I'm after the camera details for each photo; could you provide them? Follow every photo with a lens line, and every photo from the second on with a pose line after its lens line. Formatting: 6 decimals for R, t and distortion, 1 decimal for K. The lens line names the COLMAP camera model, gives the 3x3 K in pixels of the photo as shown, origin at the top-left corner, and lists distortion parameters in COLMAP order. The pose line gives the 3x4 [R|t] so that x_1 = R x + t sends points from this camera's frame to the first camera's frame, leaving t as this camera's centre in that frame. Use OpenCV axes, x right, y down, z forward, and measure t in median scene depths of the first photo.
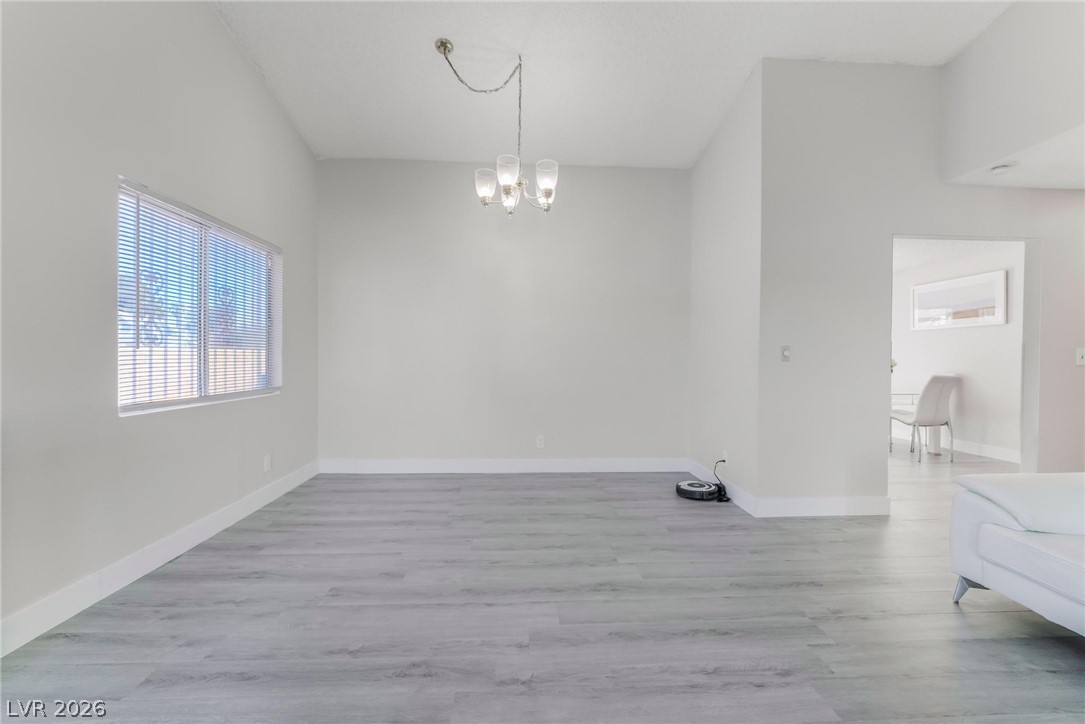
lens RADIAL K [[447.1, 0, 541.8], [0, 447.1, 358.0], [0, 0, 1]] dist [-0.019458, 0.001477]
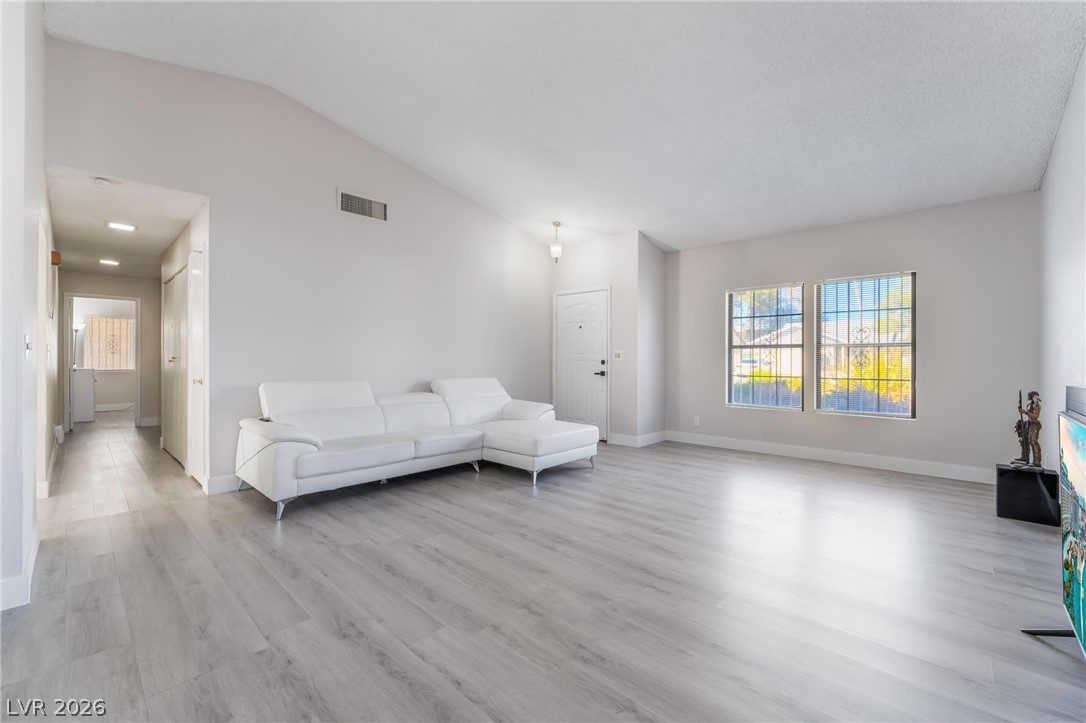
lens RADIAL K [[447.6, 0, 542.3], [0, 447.6, 353.7], [0, 0, 1]] dist [-0.019458, 0.001477]
pose [[-0.694556, -0.003580, 0.719429, -0.510747], [-0.007011, 0.999974, -0.001794, -0.004238], [-0.719404, -0.006290, -0.694563, 0.958316]]
